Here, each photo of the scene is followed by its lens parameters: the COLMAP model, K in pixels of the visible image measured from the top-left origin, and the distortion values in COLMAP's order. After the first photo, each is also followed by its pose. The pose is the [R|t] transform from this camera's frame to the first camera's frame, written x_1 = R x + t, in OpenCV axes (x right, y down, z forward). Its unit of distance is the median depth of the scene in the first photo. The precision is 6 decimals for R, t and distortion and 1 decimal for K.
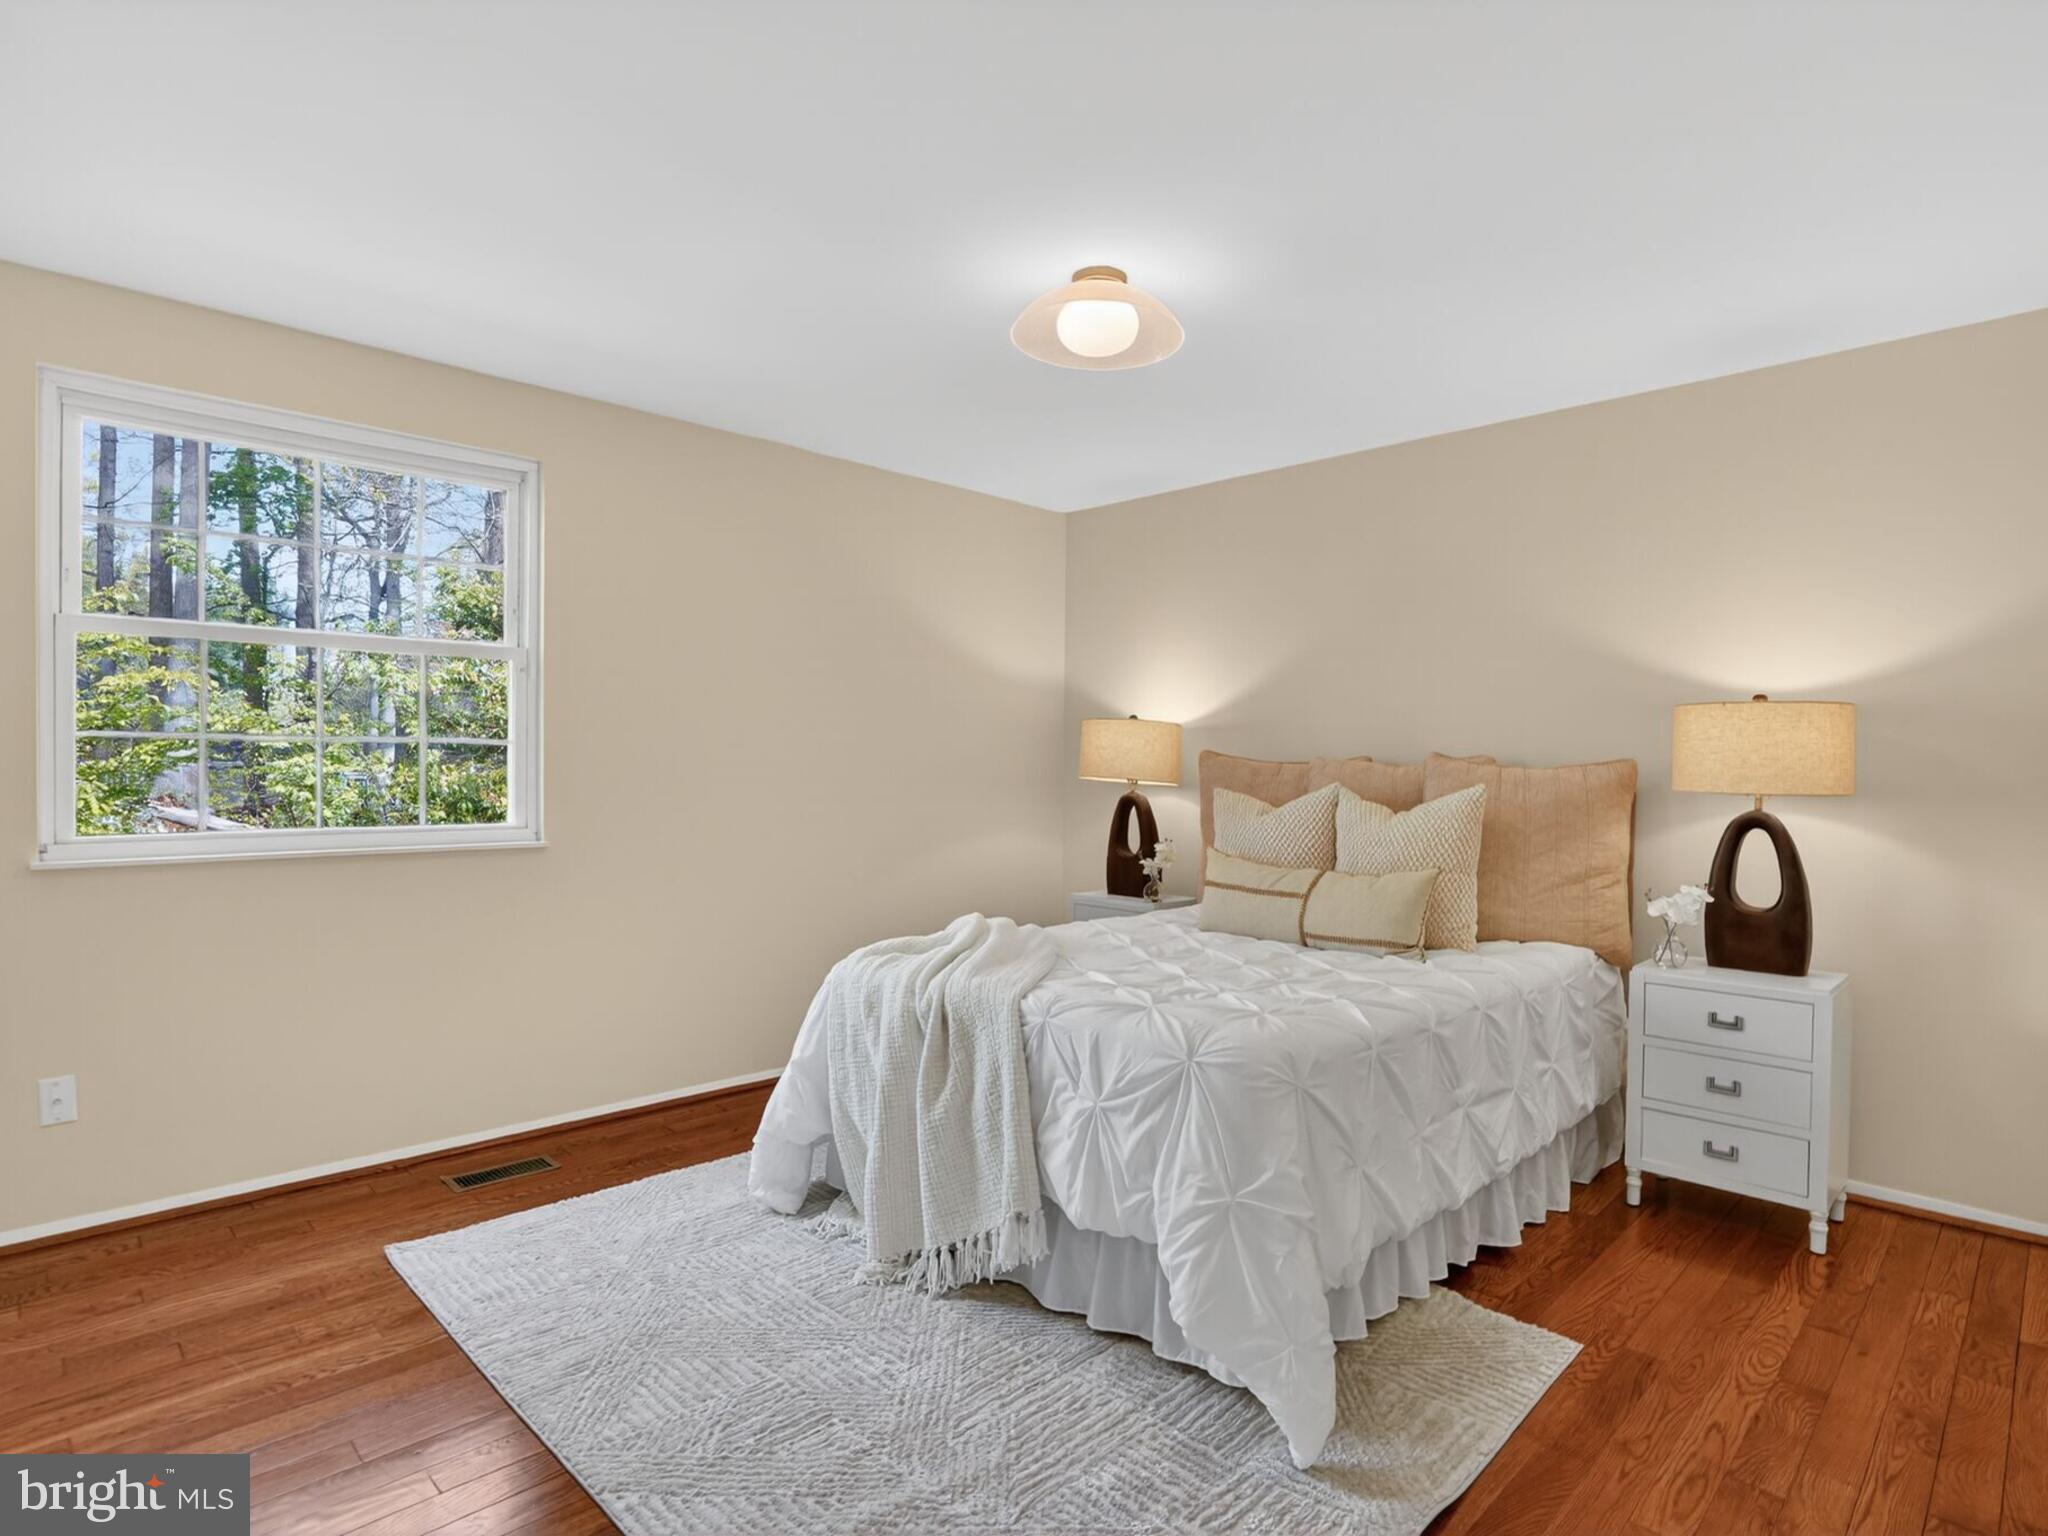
lens RADIAL K [[1060.2, 0, 1018.9], [0, 1060.2, 764.6], [0, 0, 1]] dist [-0.067528, 0.028810]
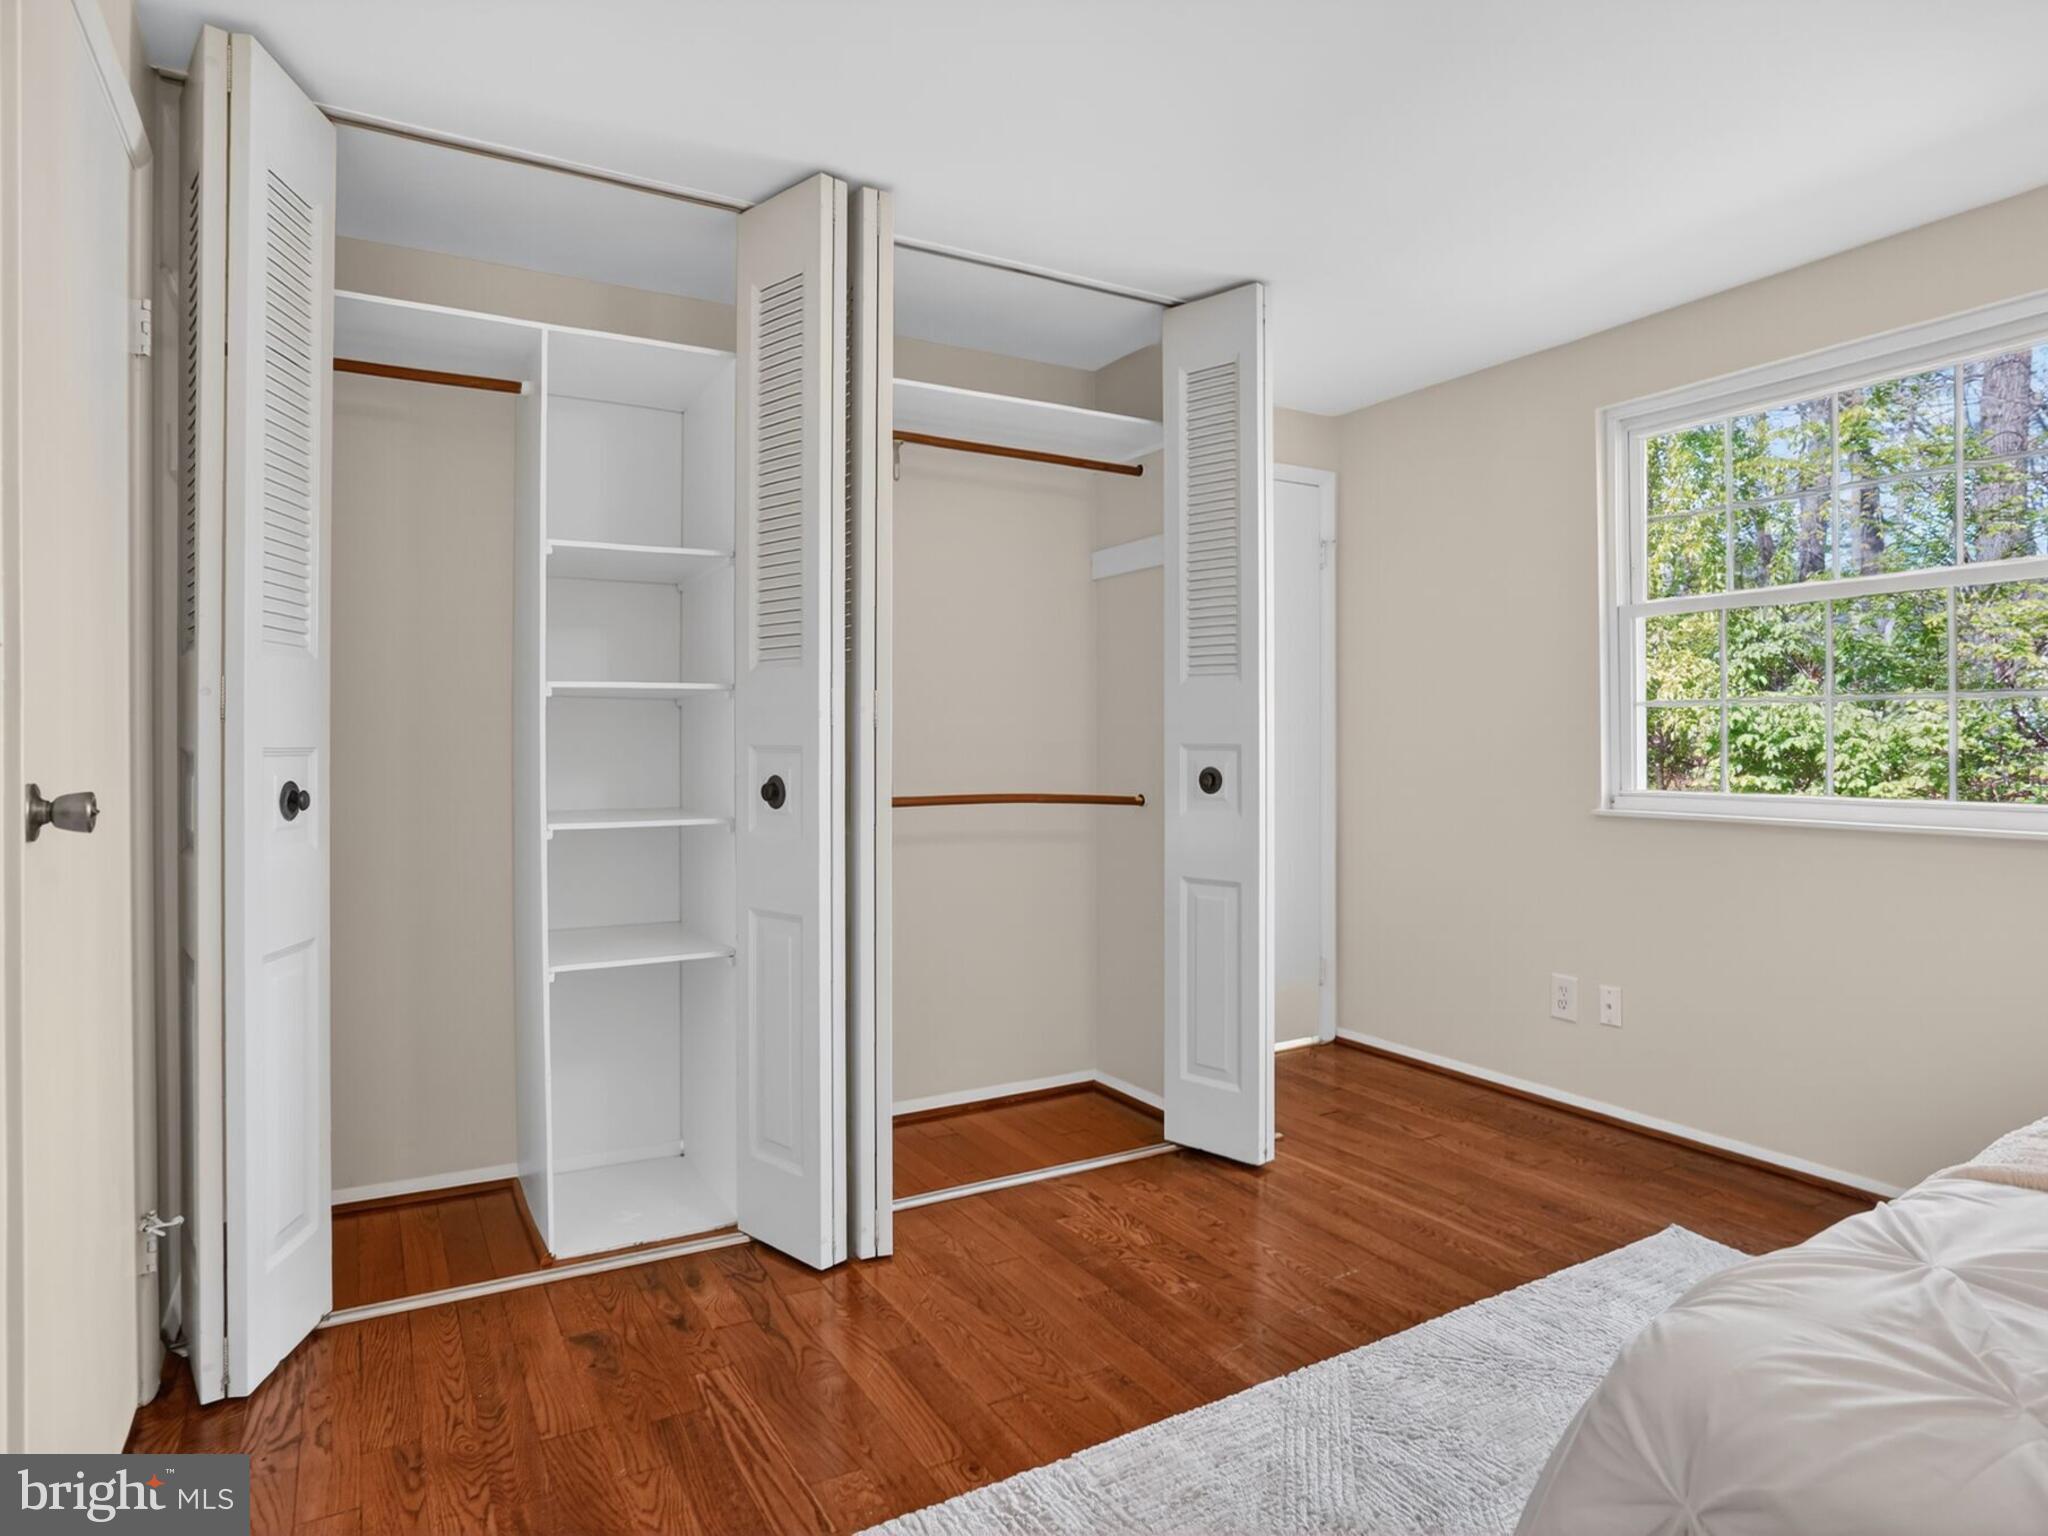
lens RADIAL K [[1060.2, 0, 1018.9], [0, 1060.2, 764.6], [0, 0, 1]] dist [-0.067528, 0.028810]
pose [[-0.219187, -0.000697, -0.975683, 0.435125], [-0.004226, 0.999991, 0.000235, 0.044314], [0.975674, 0.004175, -0.219188, 0.599774]]
